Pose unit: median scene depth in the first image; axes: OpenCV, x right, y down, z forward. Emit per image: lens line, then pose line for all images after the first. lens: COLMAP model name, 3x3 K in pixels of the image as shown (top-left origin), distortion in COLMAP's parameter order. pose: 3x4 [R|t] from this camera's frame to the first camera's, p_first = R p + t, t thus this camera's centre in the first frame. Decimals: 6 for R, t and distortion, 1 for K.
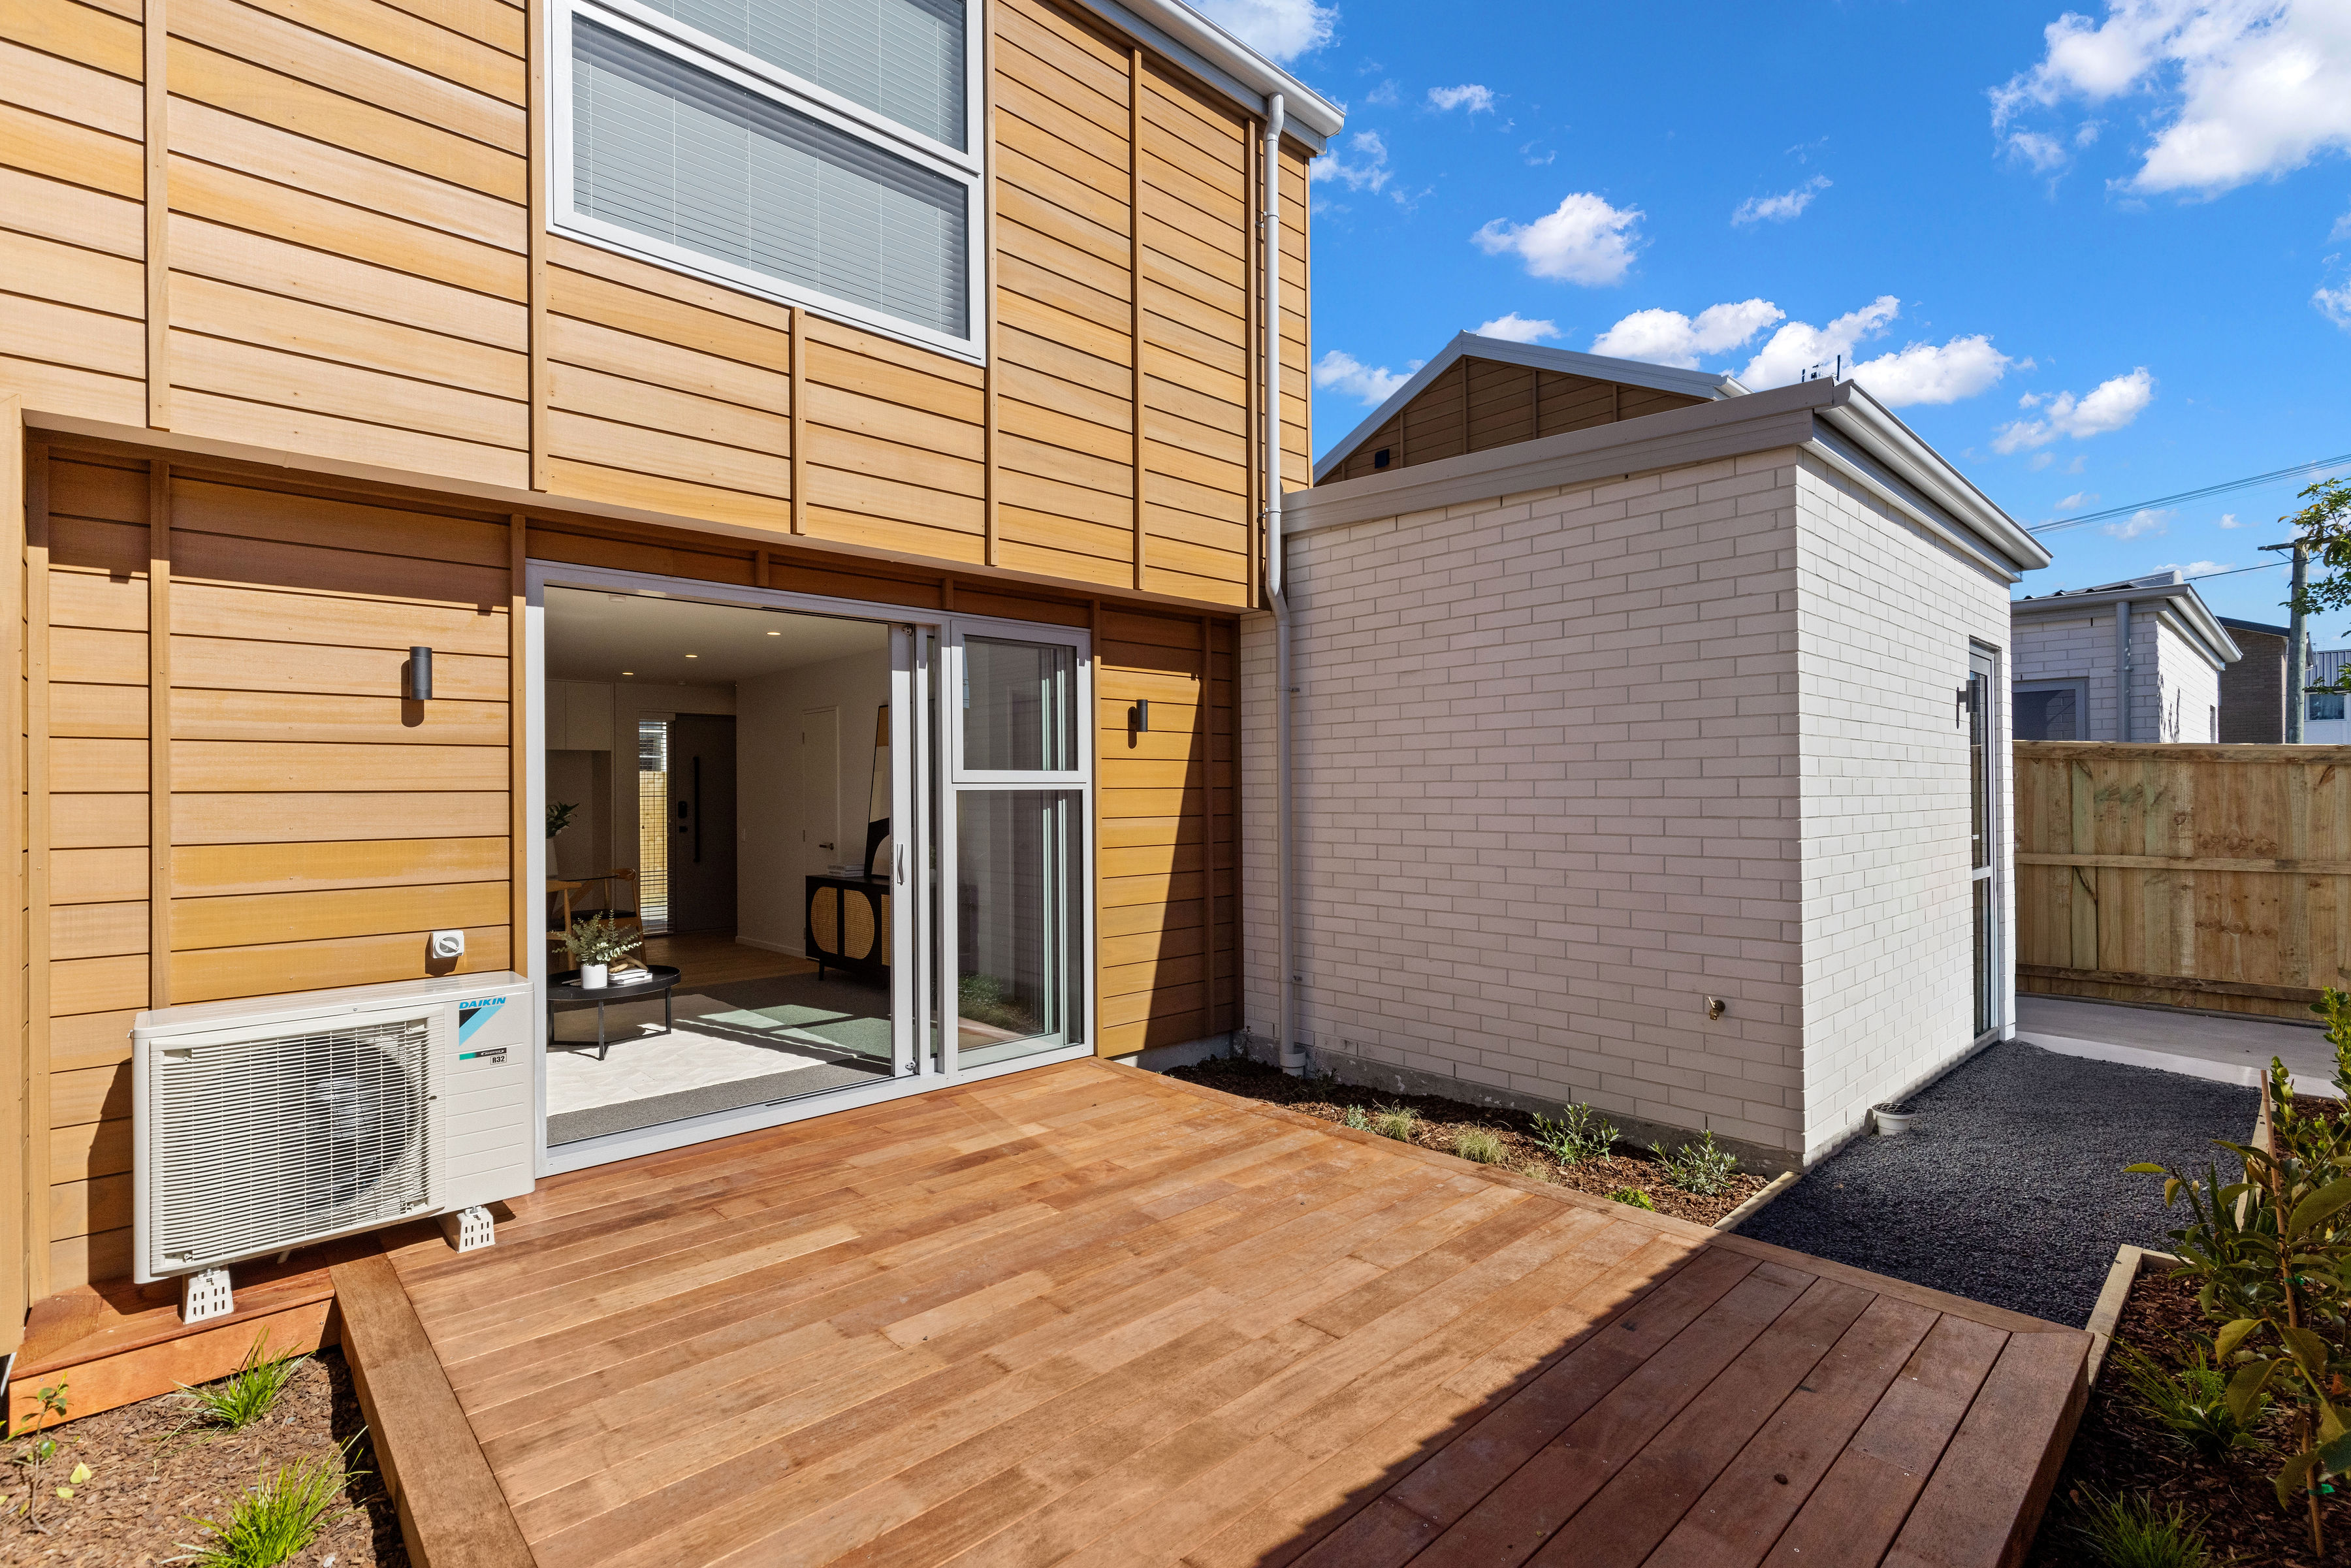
lens RADIAL K [[1070.5, 0, 1173.1], [0, 1070.5, 784.4], [0, 0, 1]] dist [0.004552, 0.000236]
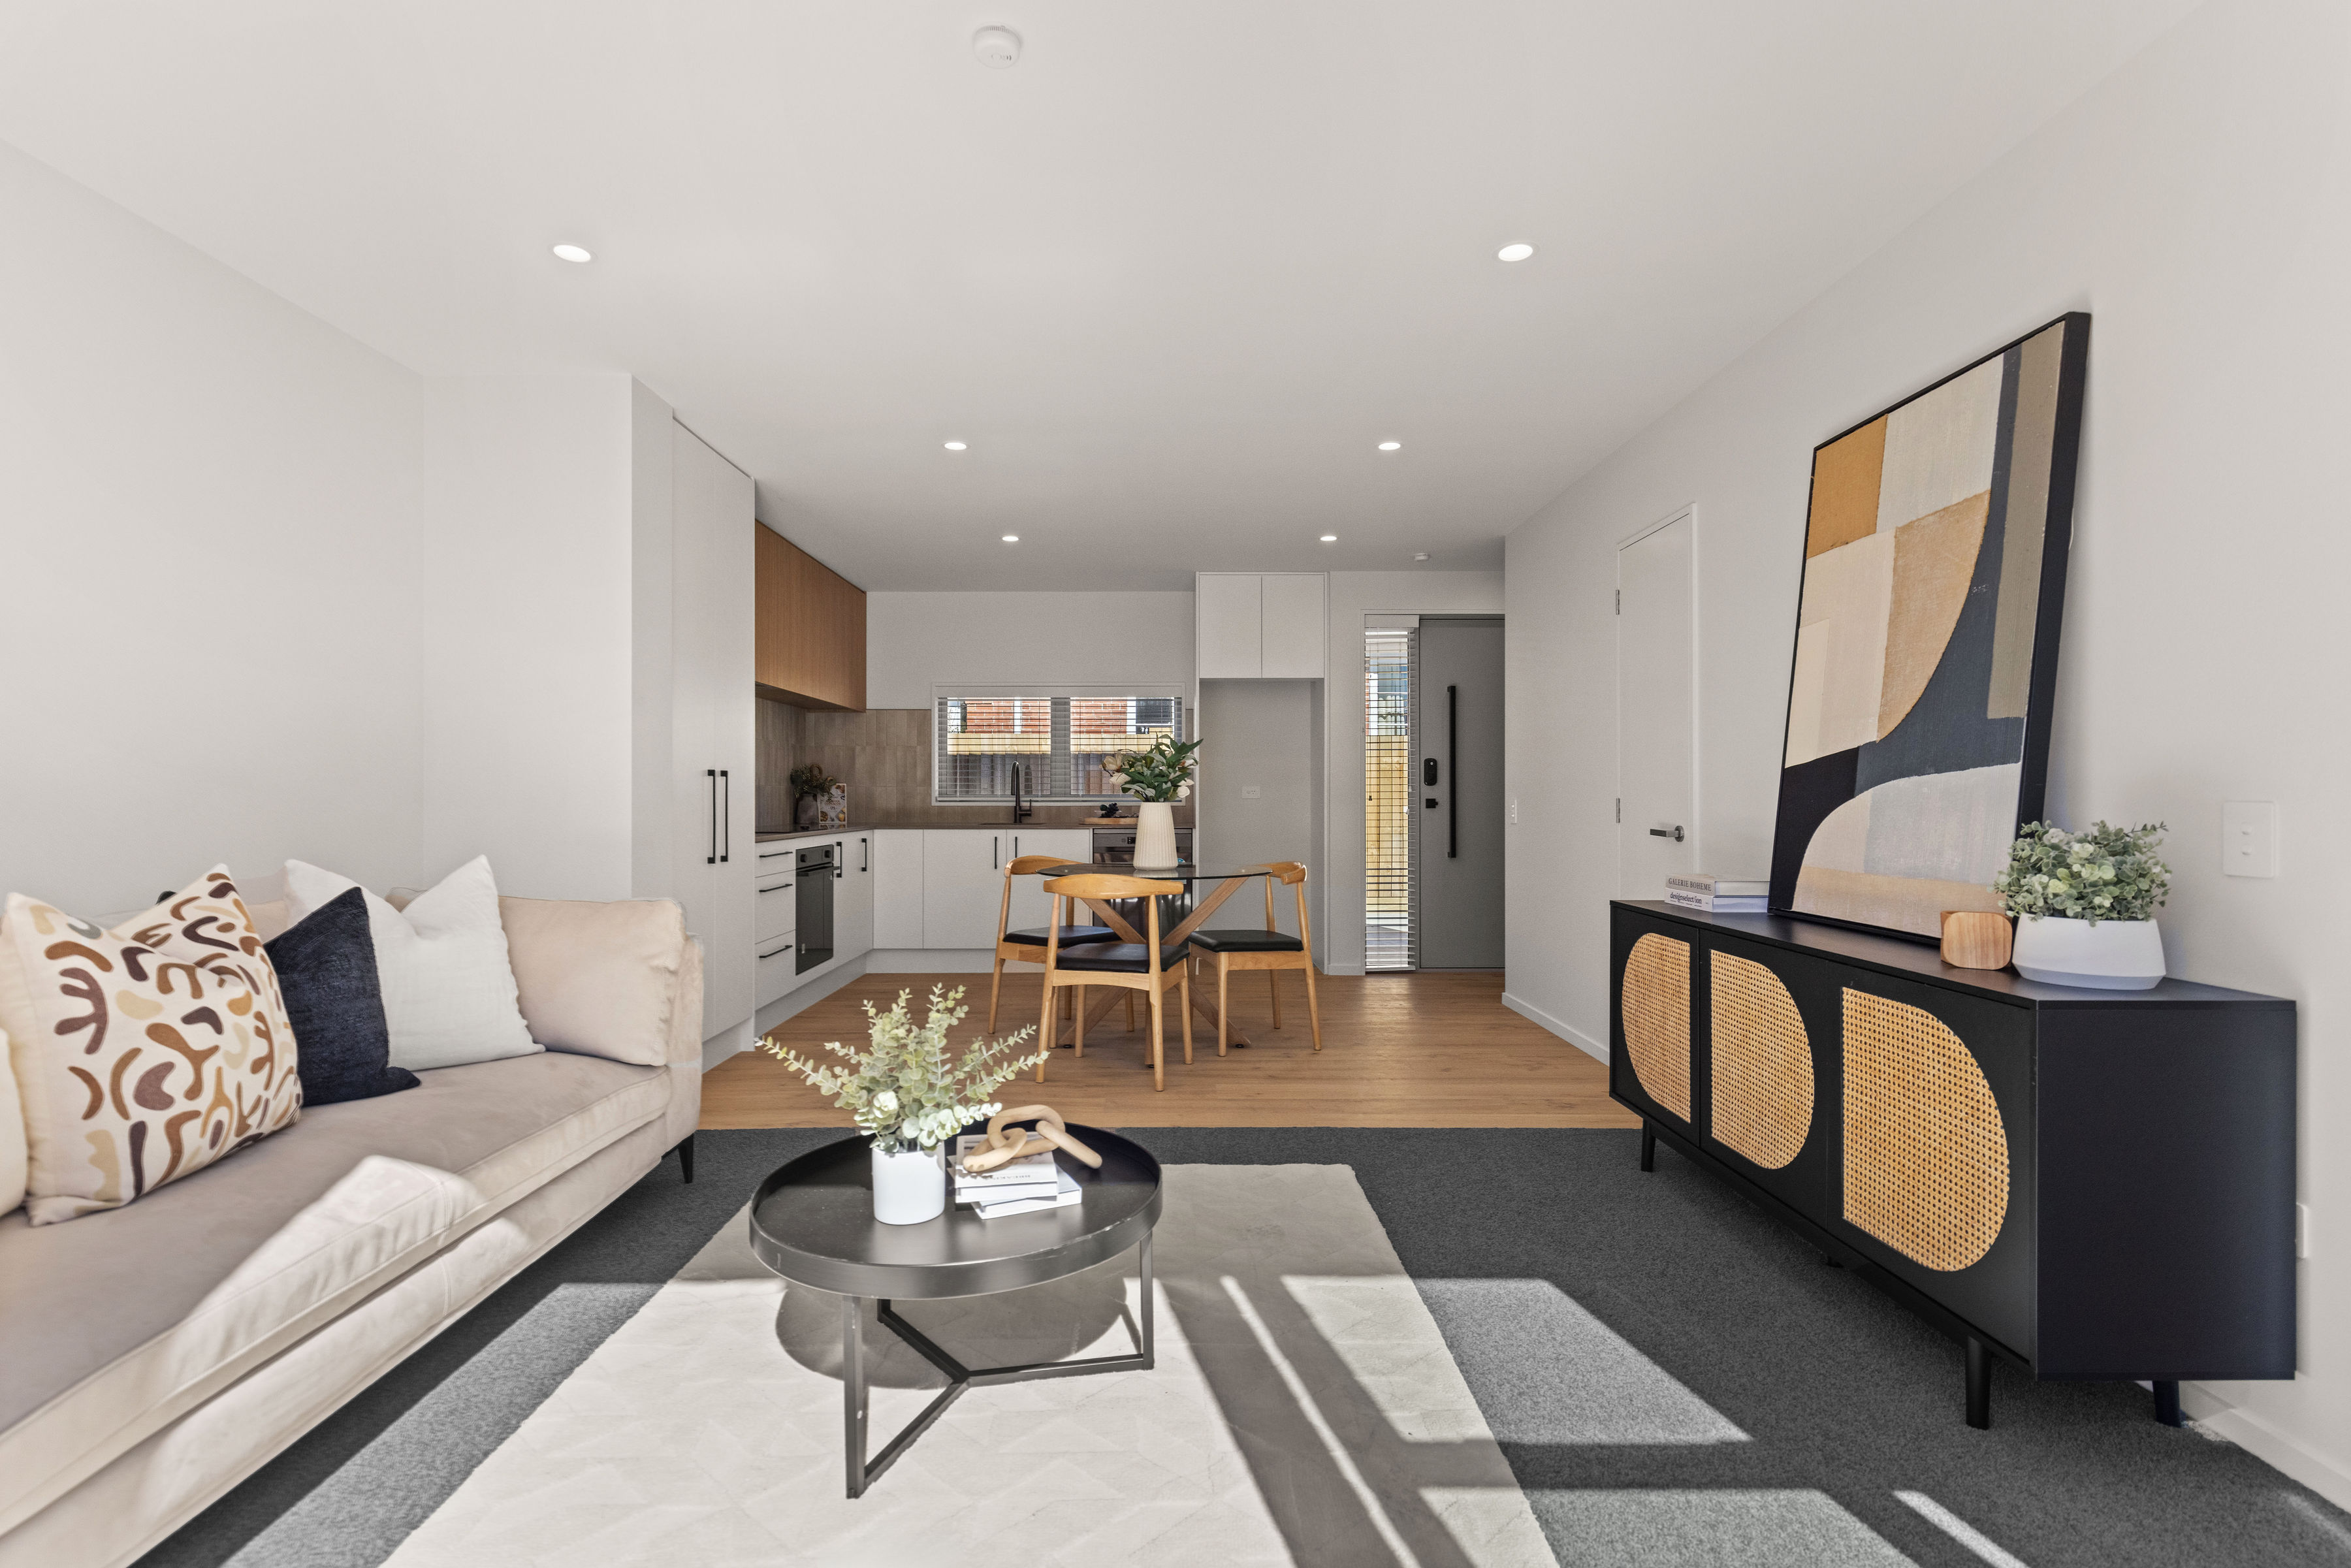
lens RADIAL K [[1114.0, 0, 1167.5], [0, 1114.0, 783.6], [0, 0, 1]] dist [-0.000183, -0.005589]
pose [[0.731107, 0.000732, -0.682262, -0.382160], [-0.000985, 1.000000, 0.000017, 0.088258], [0.682262, 0.000659, 0.731107, 1.239741]]
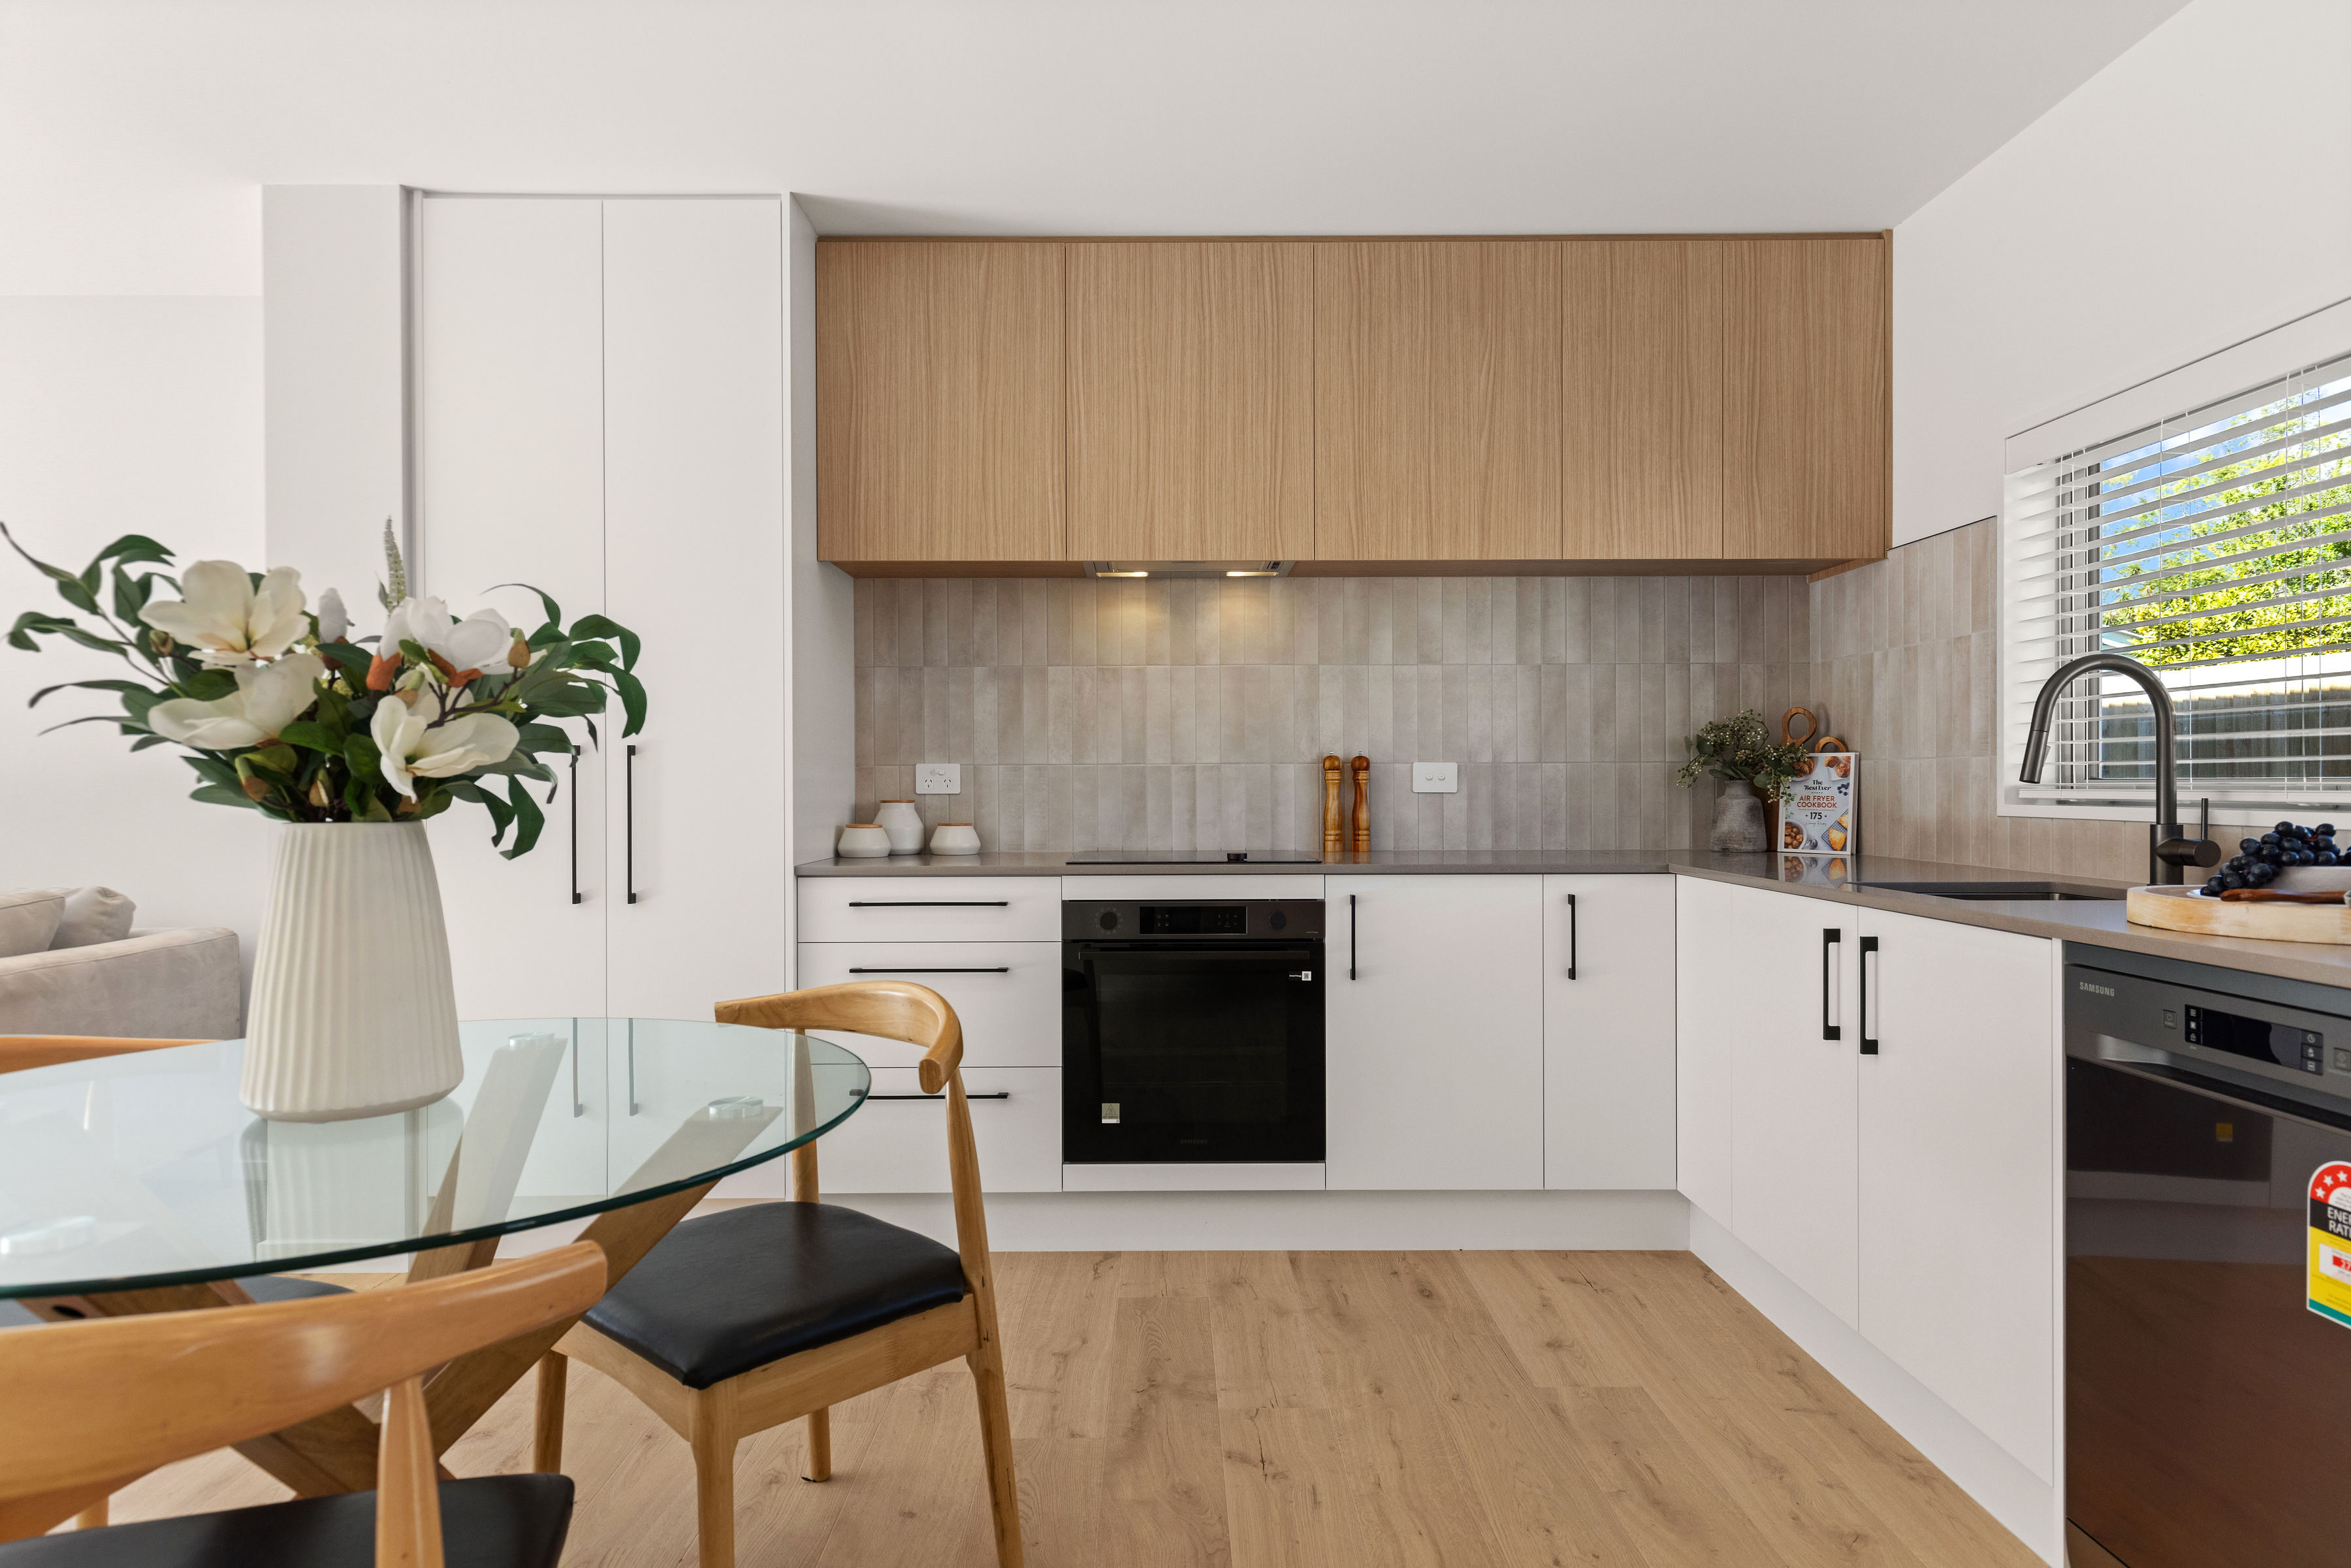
lens RADIAL K [[1353.3, 0, 1166.2], [0, 1353.3, 788.7], [0, 0, 1]] dist [0.013309, -0.004998]
pose [[-0.682749, 0.013698, -0.730524, -1.146539], [0.014831, 0.999878, 0.004888, 0.102171], [0.730502, -0.007497, -0.682869, 2.581872]]
